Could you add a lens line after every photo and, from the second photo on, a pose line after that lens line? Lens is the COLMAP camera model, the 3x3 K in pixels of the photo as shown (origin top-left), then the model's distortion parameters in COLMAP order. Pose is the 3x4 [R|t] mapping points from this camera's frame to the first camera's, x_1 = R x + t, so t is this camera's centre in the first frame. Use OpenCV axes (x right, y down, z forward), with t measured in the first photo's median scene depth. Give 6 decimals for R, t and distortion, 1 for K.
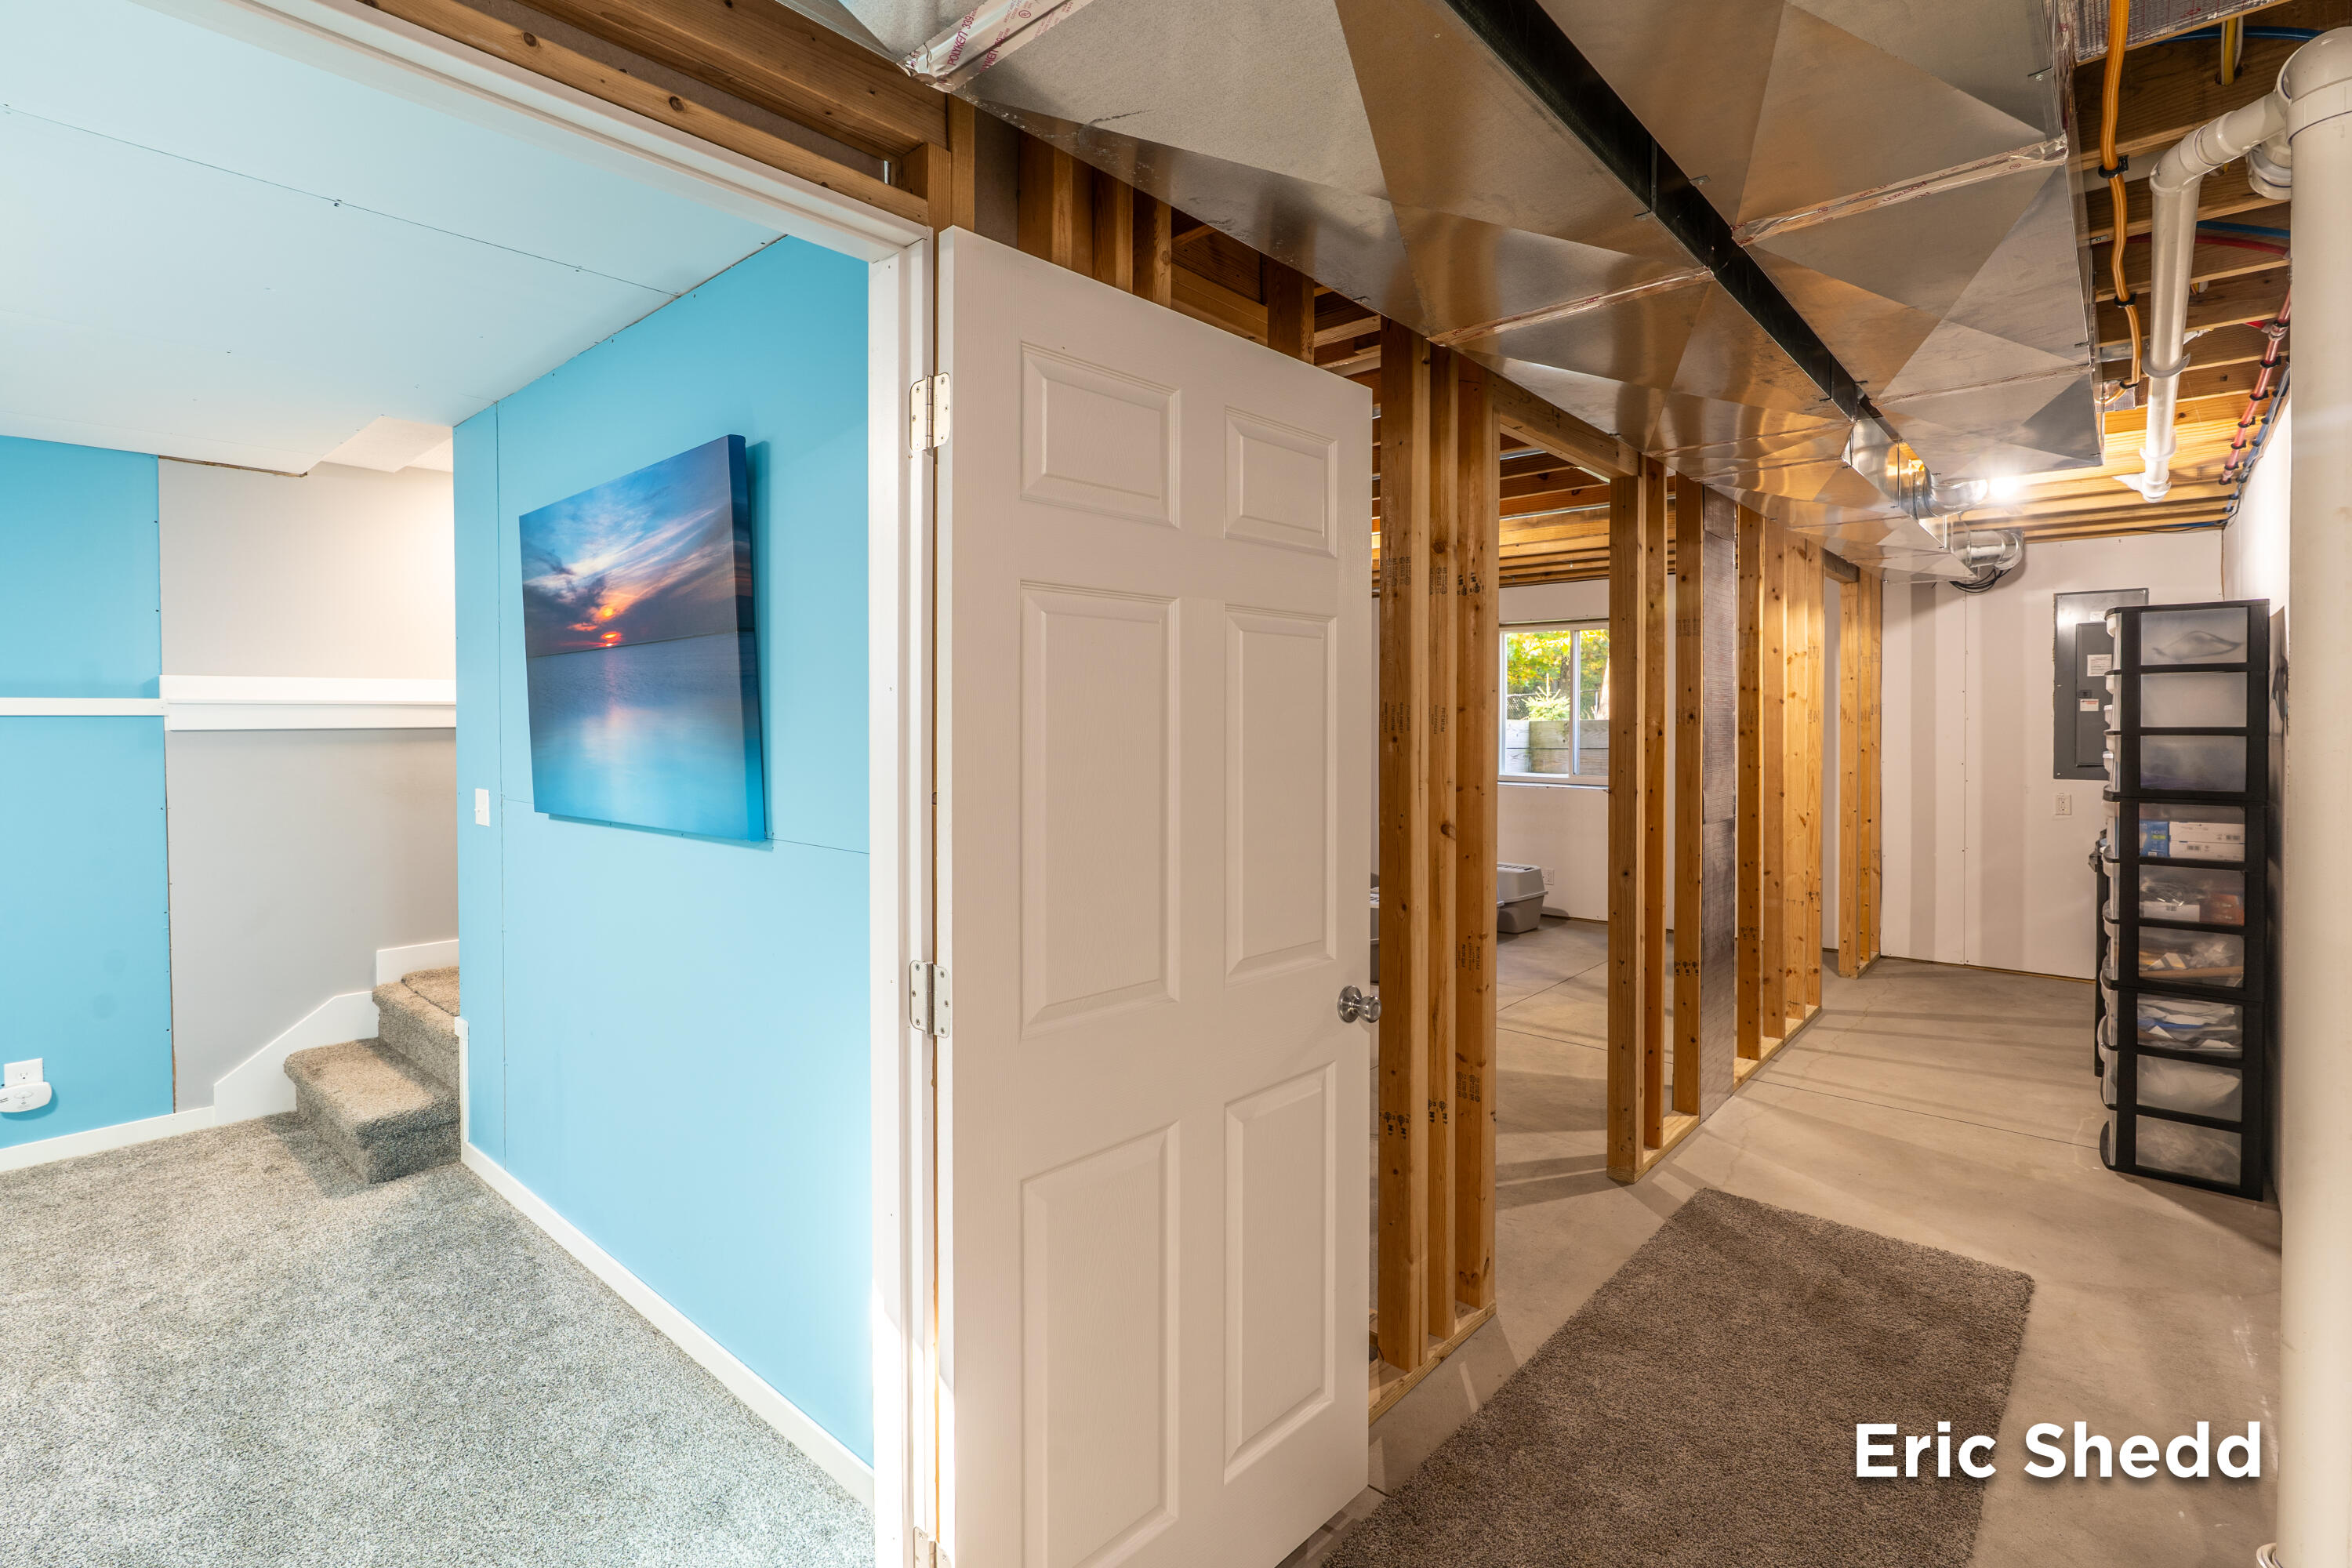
lens RADIAL K [[1092.9, 0, 1185.9], [0, 1092.9, 724.8], [0, 0, 1]] dist [-0.001967, -0.000221]
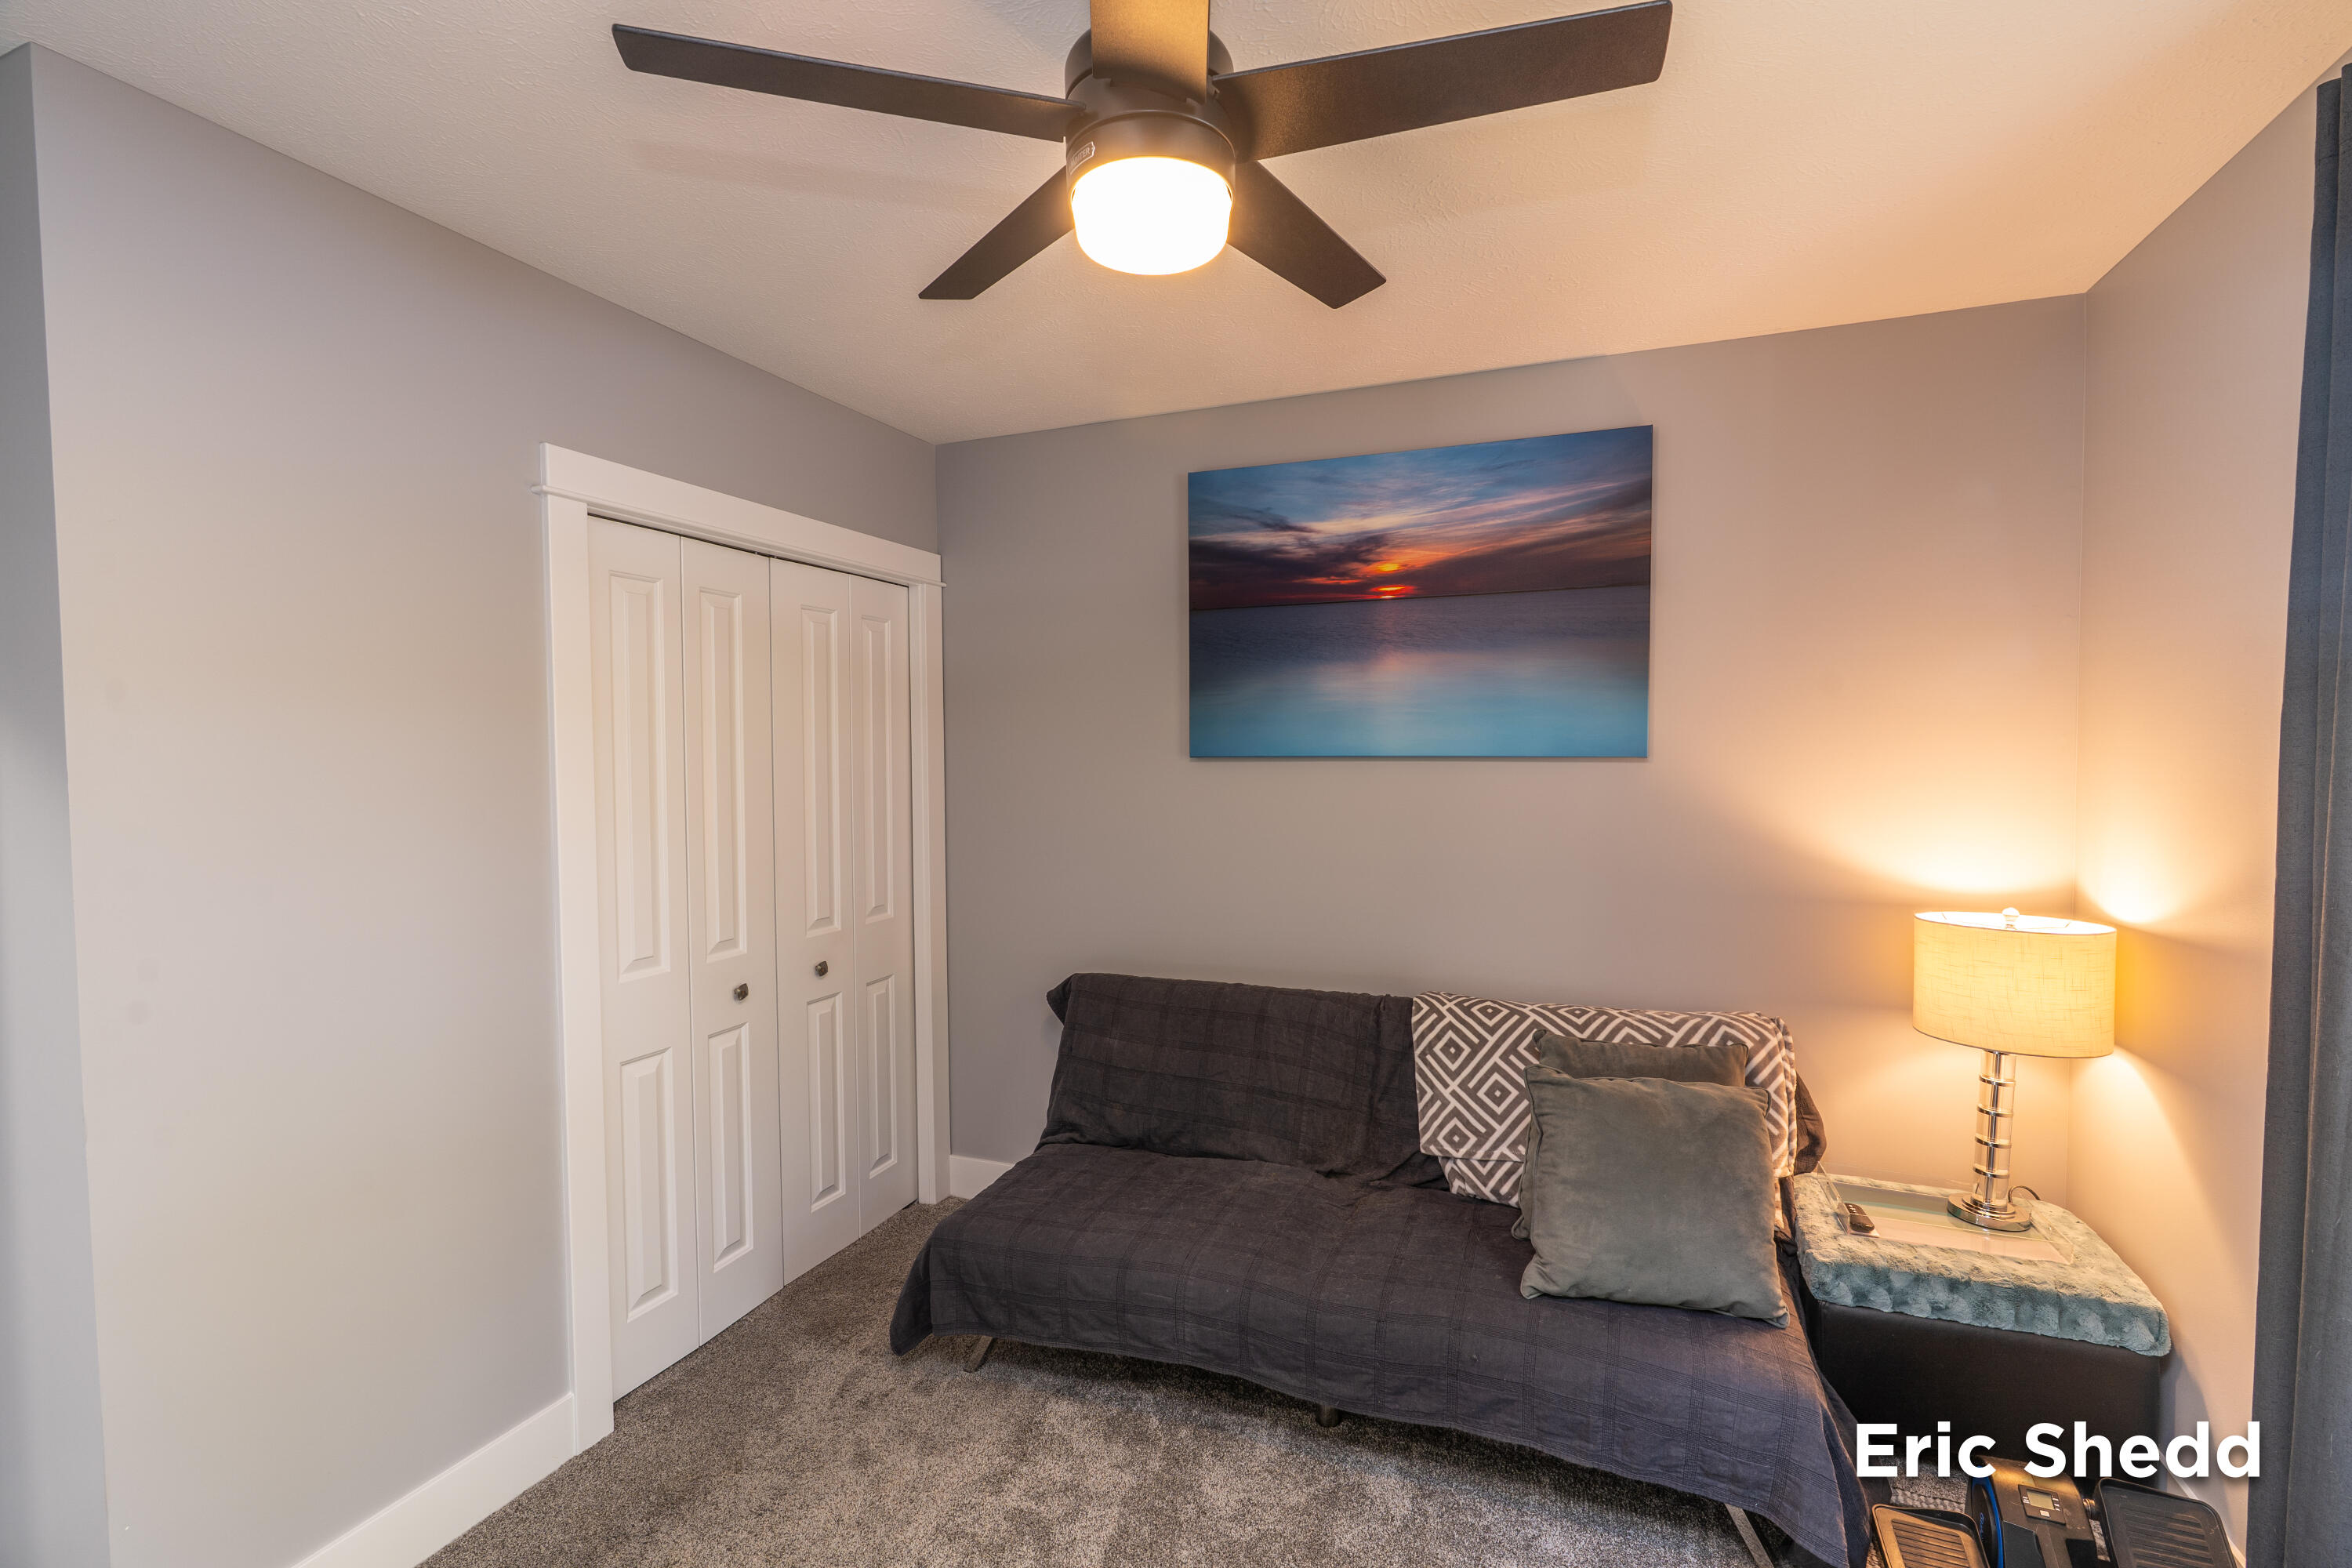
lens RADIAL K [[1070.2, 0, 1192.2], [0, 1070.2, 792.0], [0, 0, 1]] dist [-0.008832, 0.003004]
pose [[0.940428, -0.005921, 0.339940, -1.086583], [-0.003642, 0.999616, 0.027486, 0.097384], [-0.339972, -0.027087, 0.940045, 0.030096]]
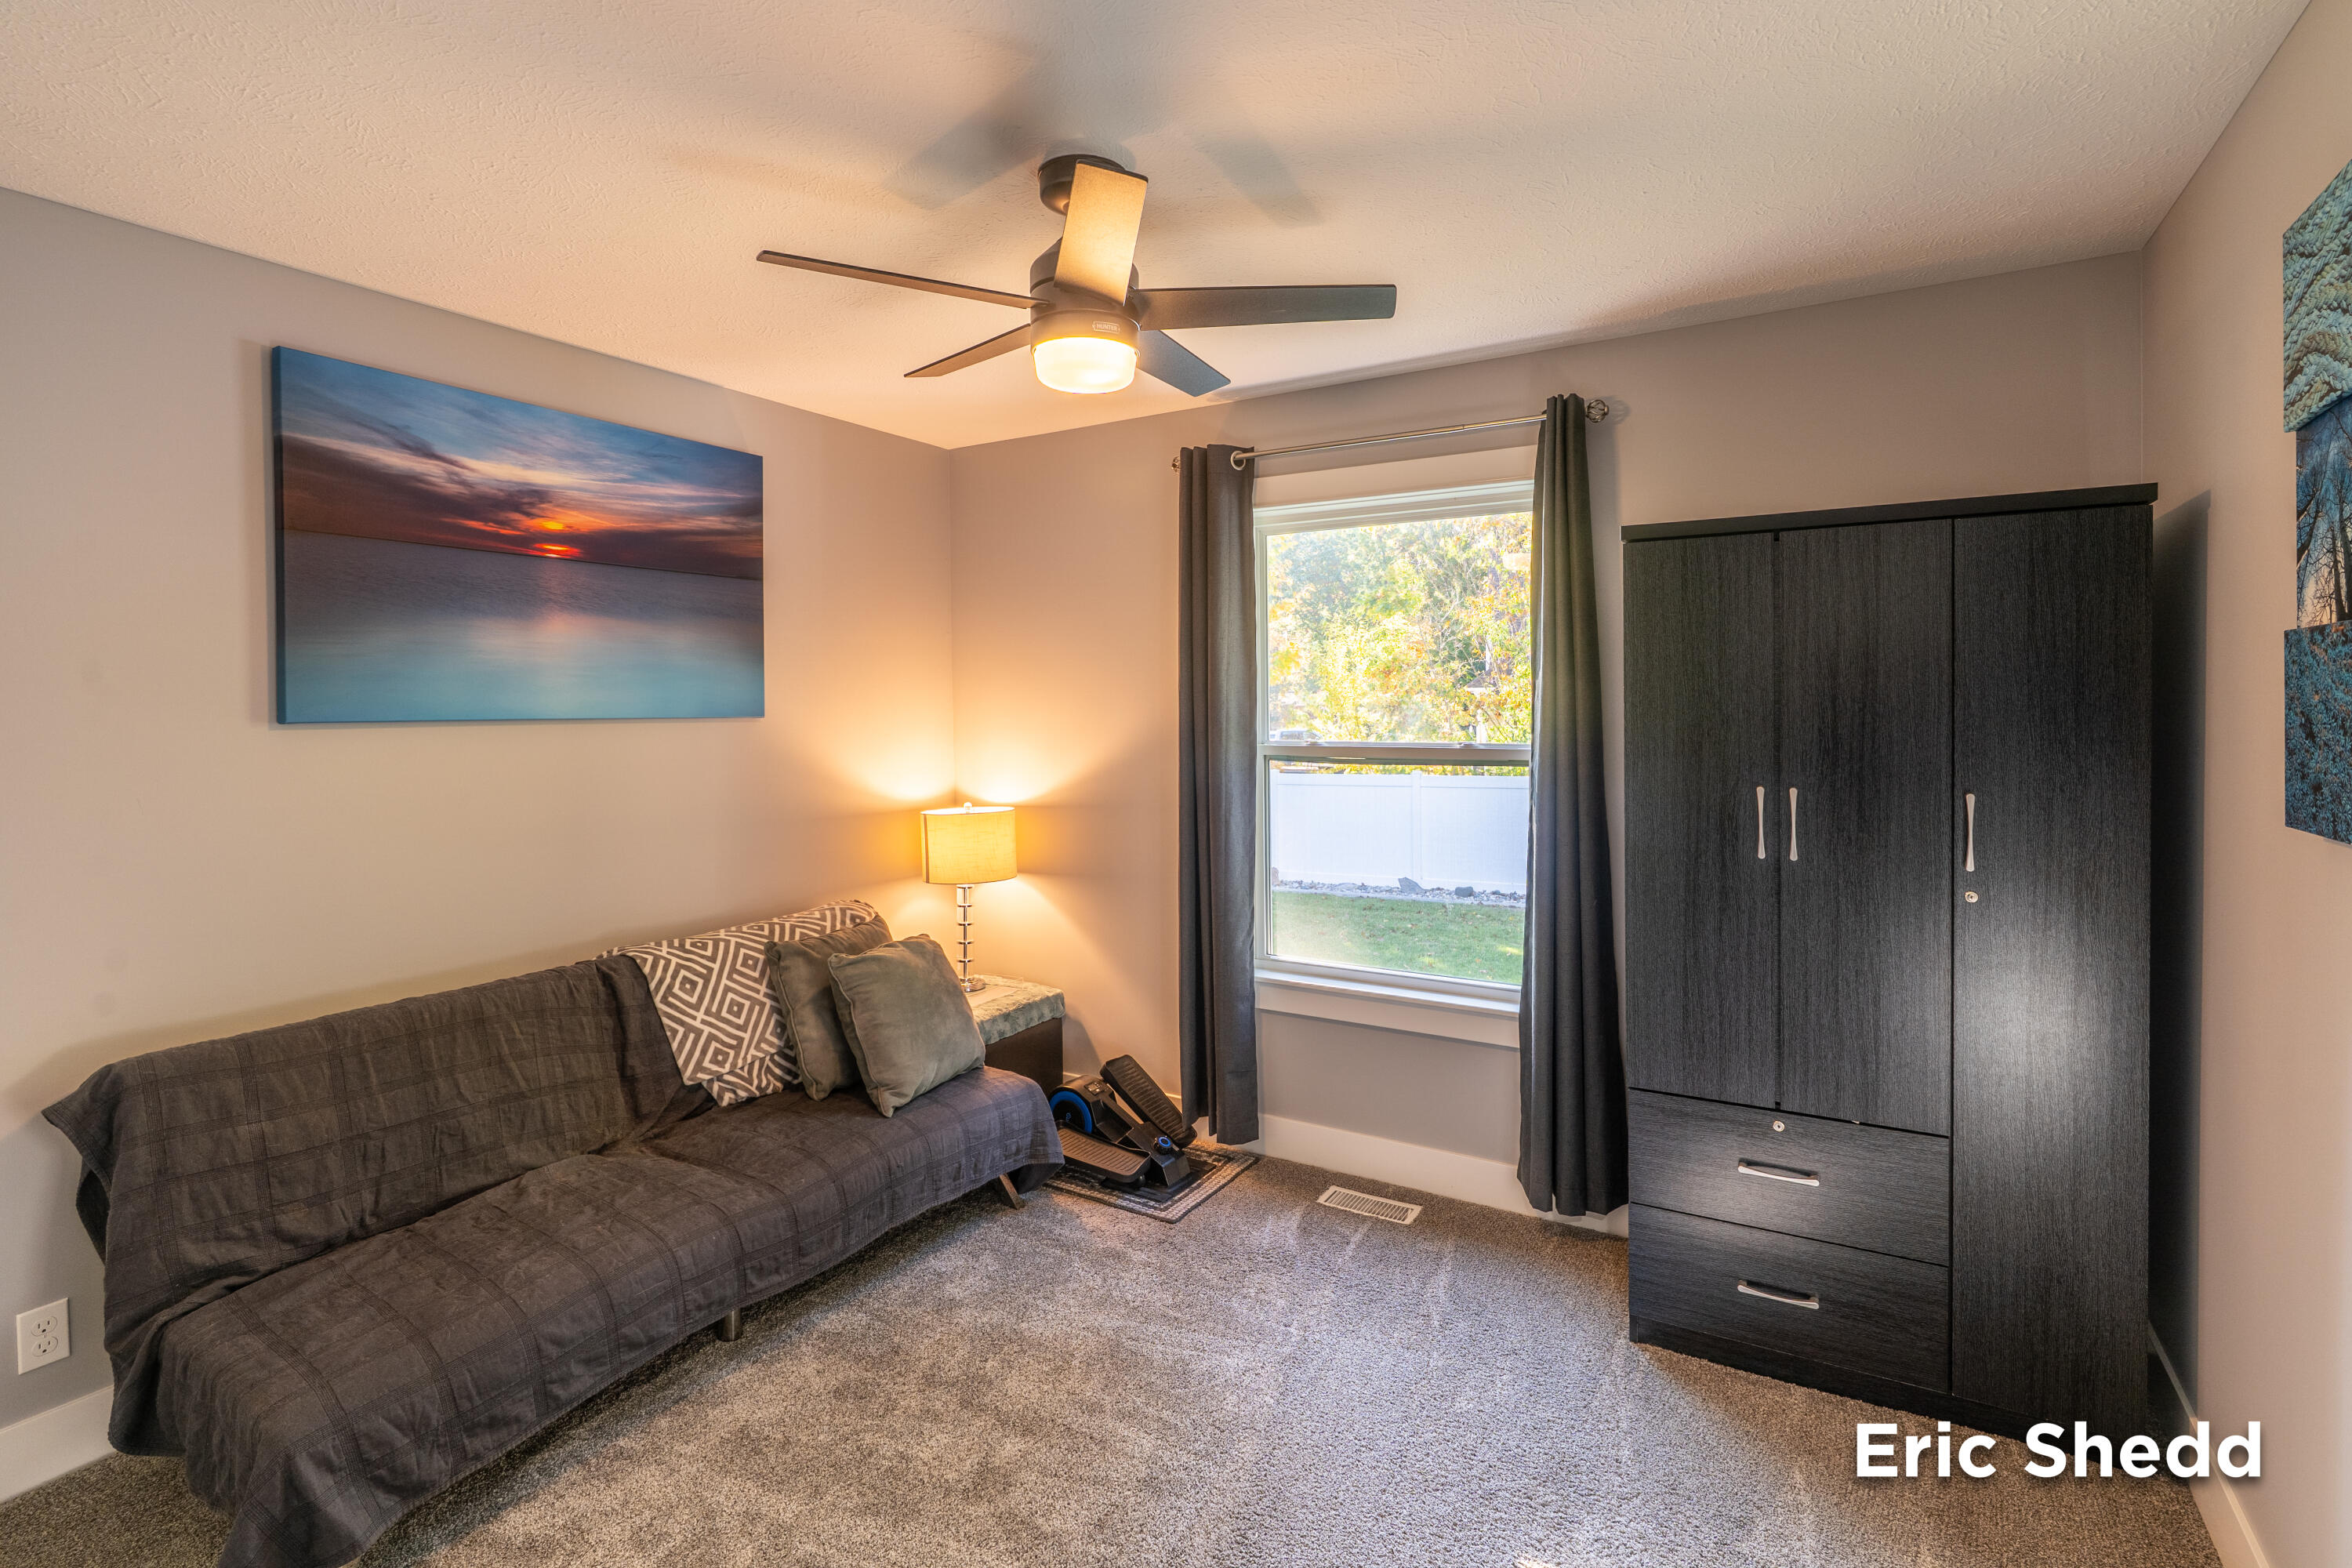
lens RADIAL K [[1092.9, 0, 1185.9], [0, 1092.9, 724.8], [0, 0, 1]] dist [-0.001967, -0.000221]
pose [[-0.179055, 0.002618, 0.983836, -1.706634], [0.025802, 0.999665, 0.002036, 0.109755], [-0.983501, 0.025750, -0.179062, 0.573949]]
